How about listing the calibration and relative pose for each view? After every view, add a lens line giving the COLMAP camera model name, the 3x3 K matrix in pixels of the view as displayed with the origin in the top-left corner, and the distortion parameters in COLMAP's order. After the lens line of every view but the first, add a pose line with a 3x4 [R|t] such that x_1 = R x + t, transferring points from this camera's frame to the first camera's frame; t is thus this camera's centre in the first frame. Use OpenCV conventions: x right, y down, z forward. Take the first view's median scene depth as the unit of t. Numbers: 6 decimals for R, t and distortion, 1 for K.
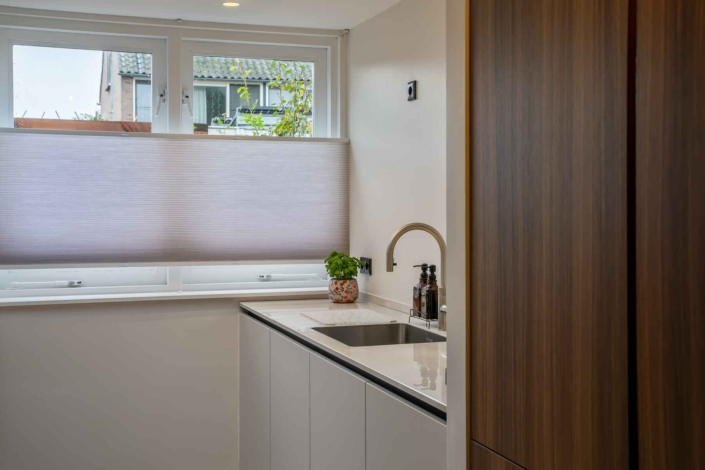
lens RADIAL K [[907.3, 0, 352.5], [0, 907.3, 235.0], [0, 0, 1]] dist [0.003498, 0.001576]
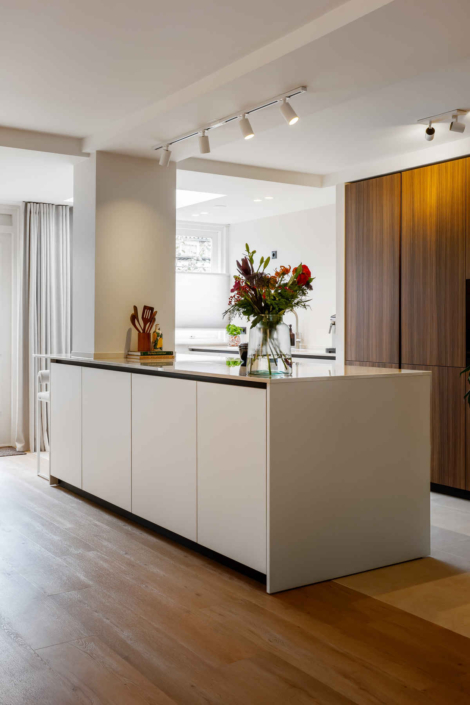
lens RADIAL K [[759.1, 0, 235.0], [0, 759.1, 352.5], [0, 0, 1]] dist [0.009717, 0.007067]
pose [[0.966839, -0.005111, 0.255337, -0.489211], [0.005211, 0.999986, 0.000286, 0.088852], [-0.255335, 0.001054, 0.966852, -0.825328]]
